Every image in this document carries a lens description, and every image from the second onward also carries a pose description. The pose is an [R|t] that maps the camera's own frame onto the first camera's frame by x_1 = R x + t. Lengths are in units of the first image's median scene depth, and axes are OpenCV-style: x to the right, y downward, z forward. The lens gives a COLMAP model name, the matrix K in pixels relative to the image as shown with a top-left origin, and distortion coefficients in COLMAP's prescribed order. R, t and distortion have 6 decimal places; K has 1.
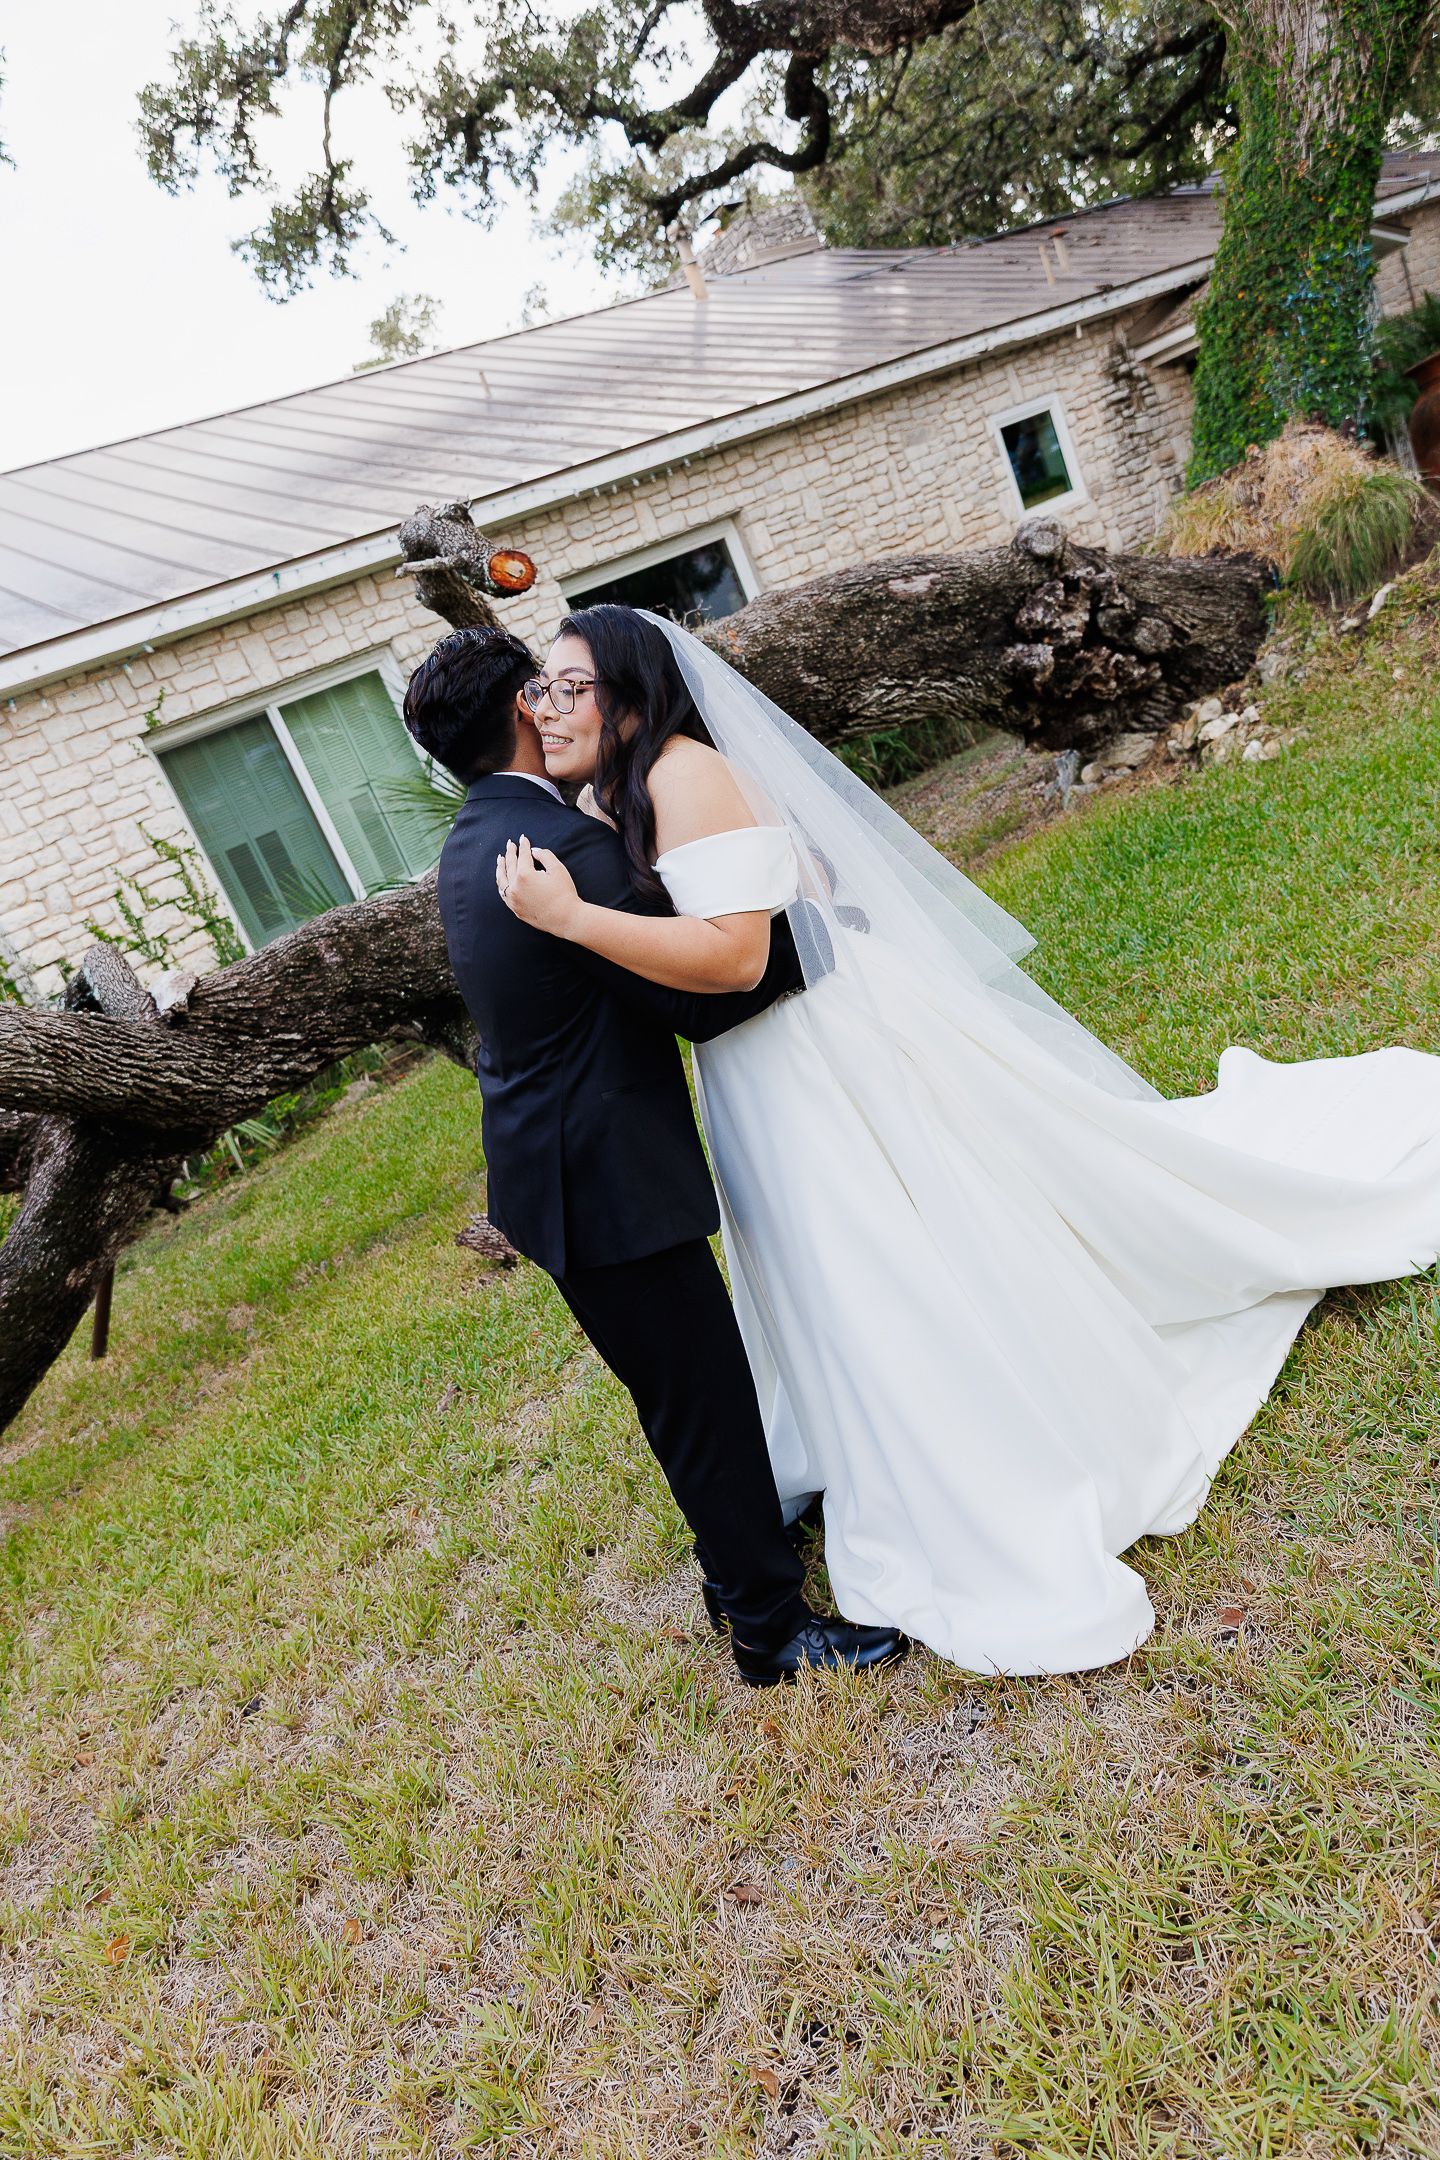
lens RADIAL K [[1435.7, 0, 714.3], [0, 1435.7, 1075.9], [0, 0, 1]] dist [0.015185, -0.012385]
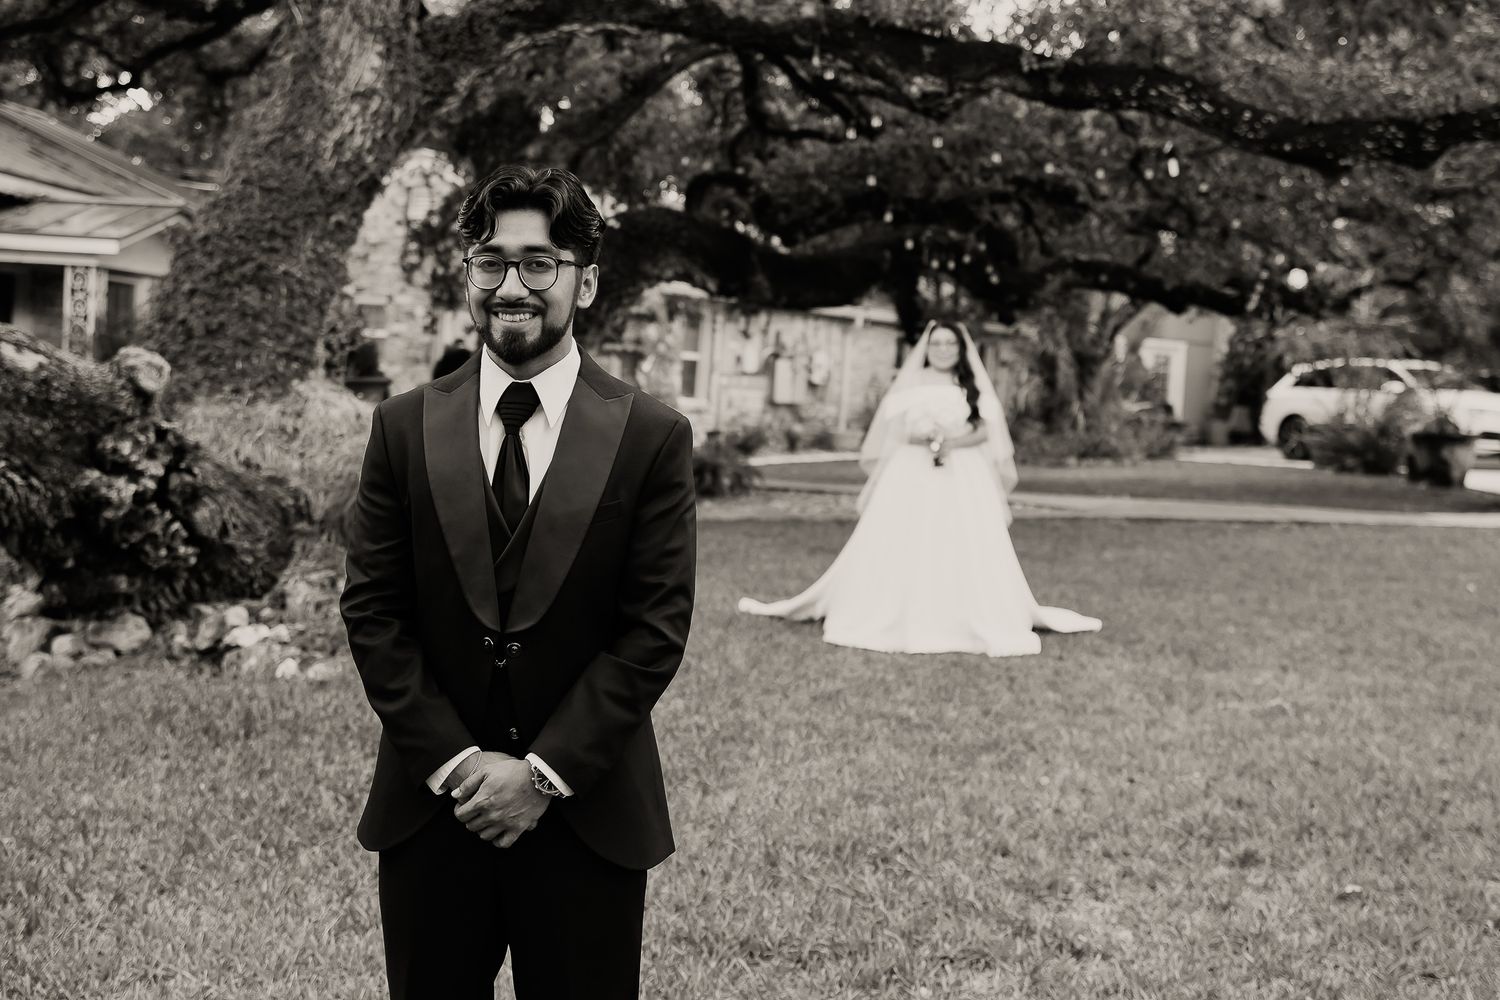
lens RADIAL K [[1936.5, 0, 741.1], [0, 1936.5, 506.5], [0, 0, 1]] dist [-0.018664, 0.000000]
pose [[0.602160, 0.367764, 0.708628, -0.264271], [-0.066615, 0.907636, -0.414439, 0.125399], [-0.795592, 0.202353, 0.571040, 0.022770]]
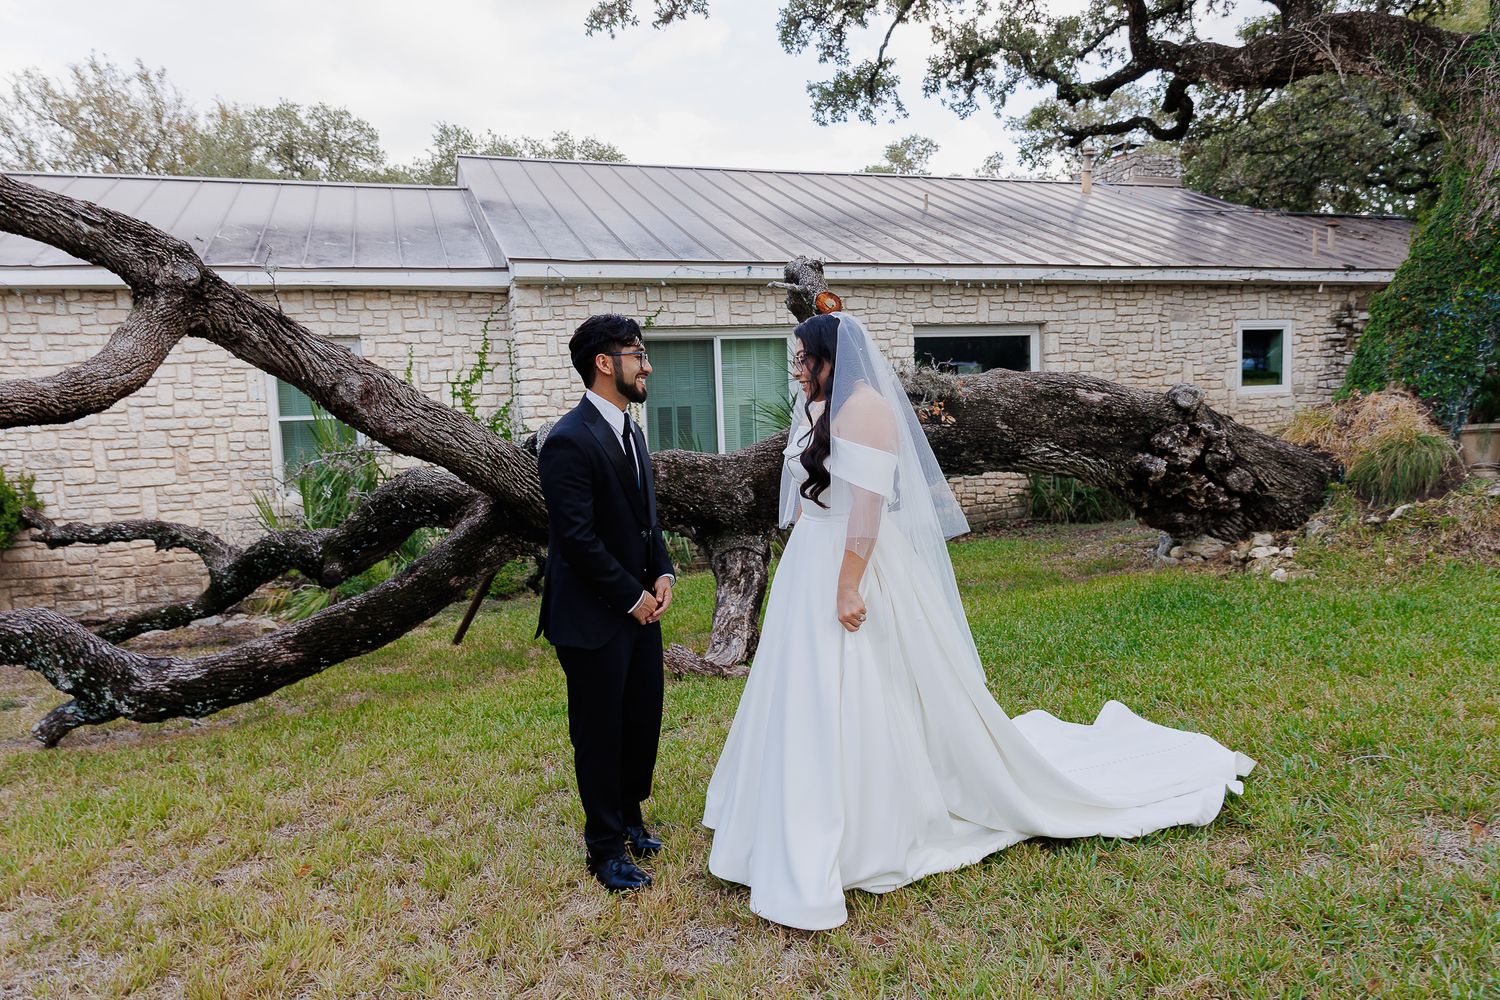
lens RADIAL K [[997.0, 0, 753.1], [0, 997.0, 500.1], [0, 0, 1]] dist [0.015185, -0.012385]
pose [[0.902830, 0.361907, -0.232211, 0.068948], [-0.392139, 0.914530, -0.099310, 0.012856], [0.176423, 0.180719, 0.967582, -0.074077]]
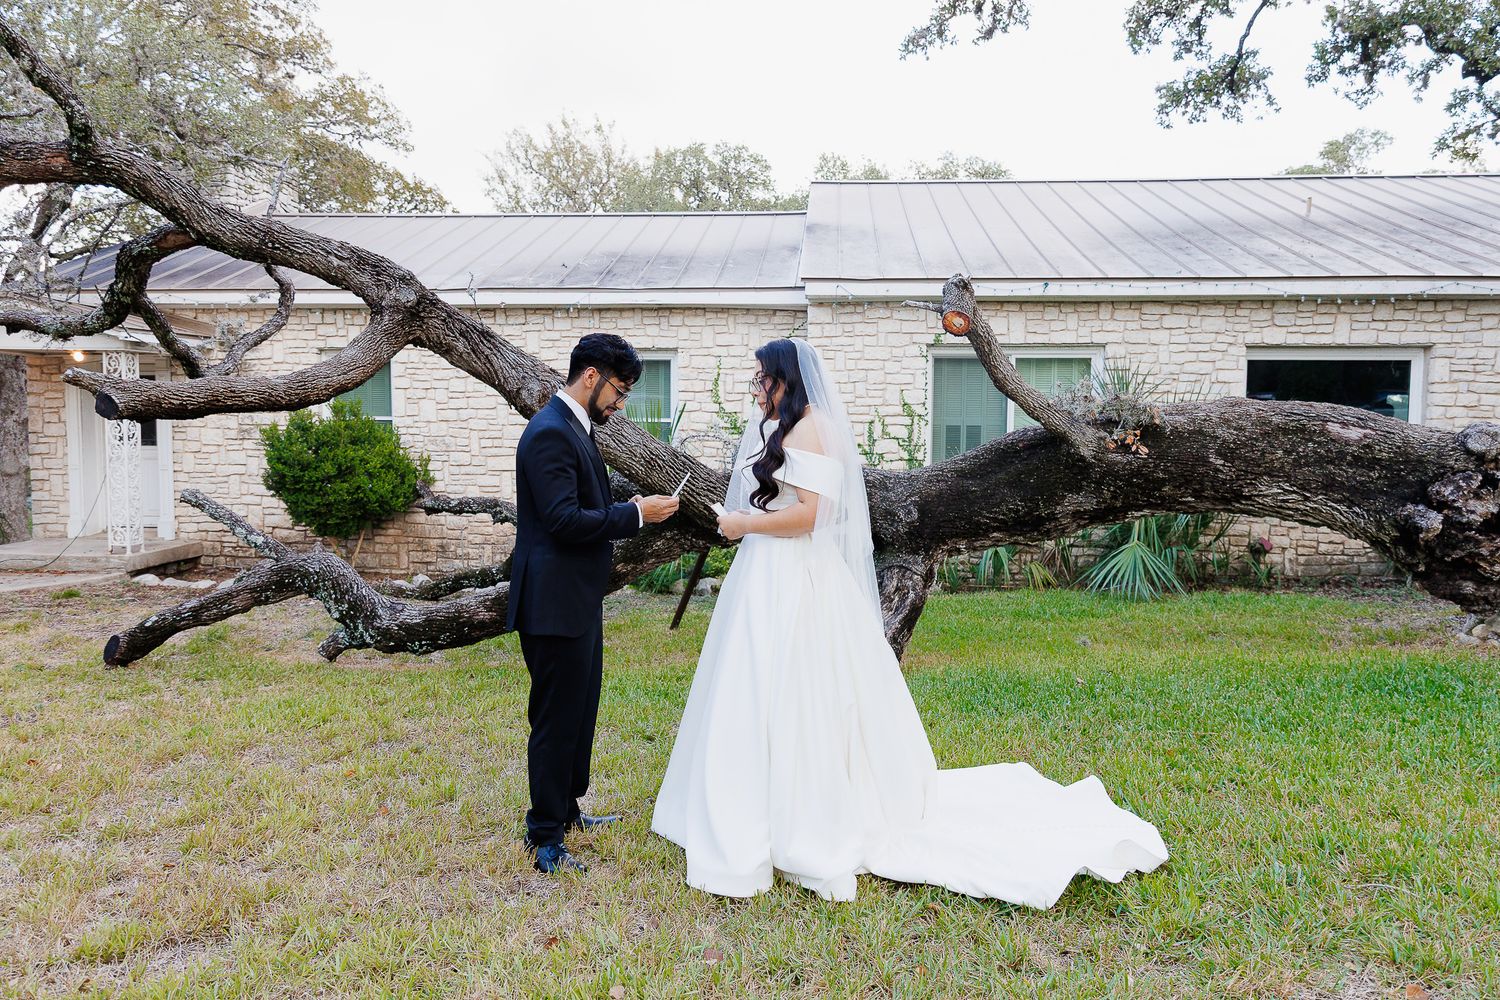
lens RADIAL K [[997.0, 0, 751.8], [0, 997.0, 502.2], [0, 0, 1]] dist [0.015185, -0.012385]
pose [[0.701304, 0.423501, -0.573428, 0.216547], [-0.473360, 0.878115, 0.069605, -0.059691], [0.533013, 0.222624, 0.816294, -0.029085]]
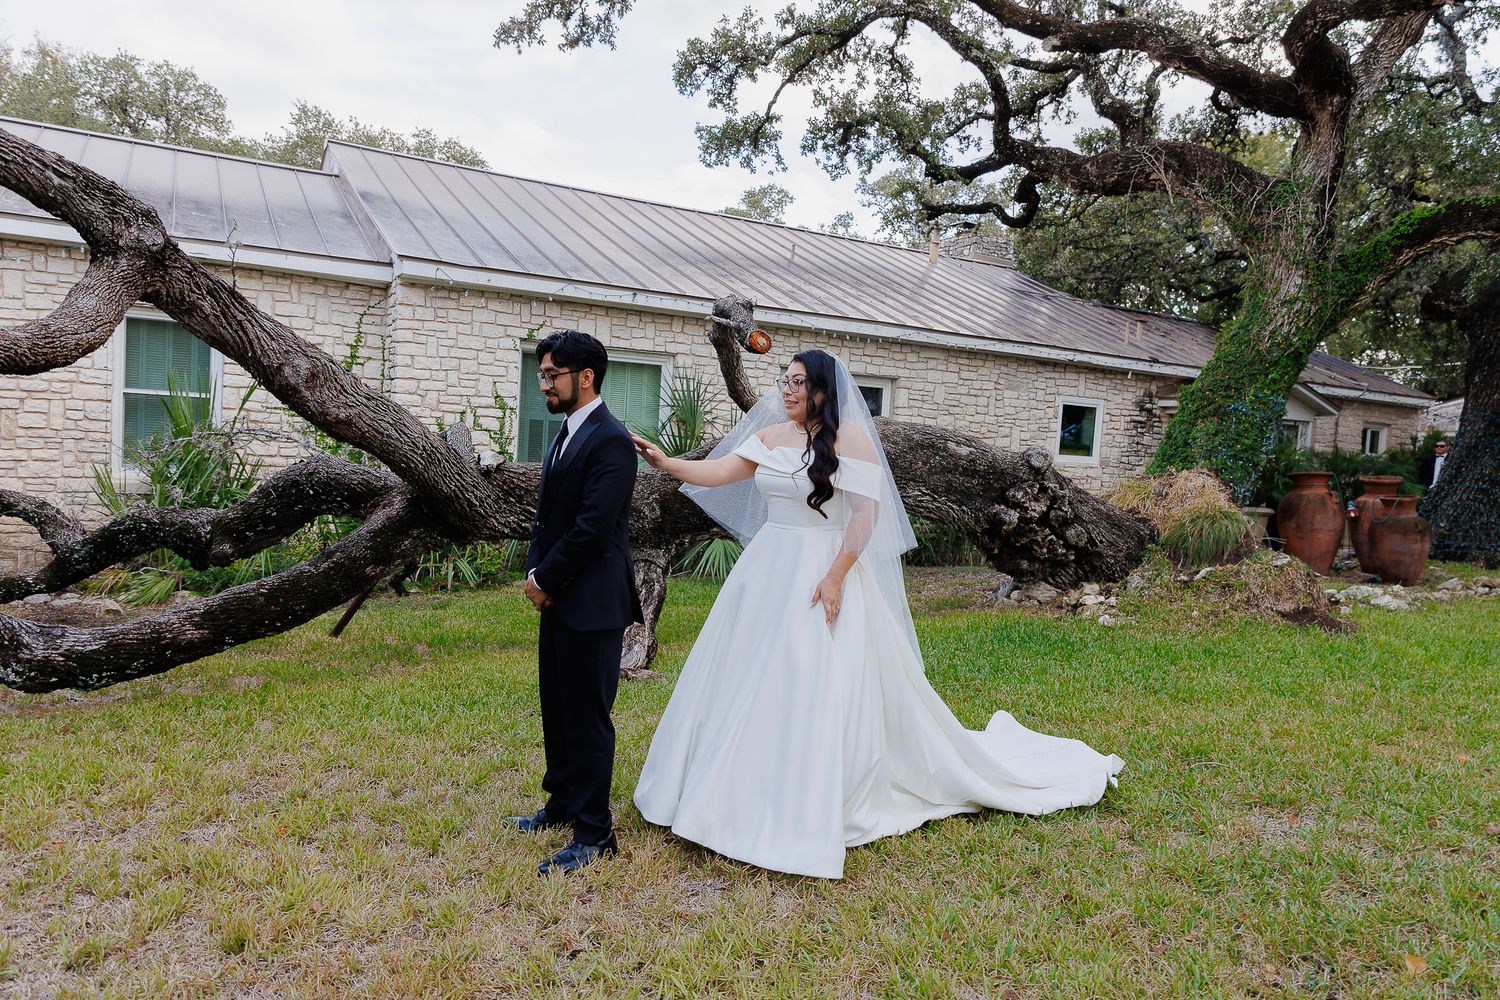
lens RADIAL K [[997.0, 0, 749.6], [0, 997.0, 504.1], [0, 0, 1]] dist [0.015185, -0.012385]
pose [[0.897037, 0.435213, -0.076905, 0.020926], [-0.441527, 0.874838, -0.199279, 0.052797], [-0.019450, 0.212716, 0.976920, -0.122996]]
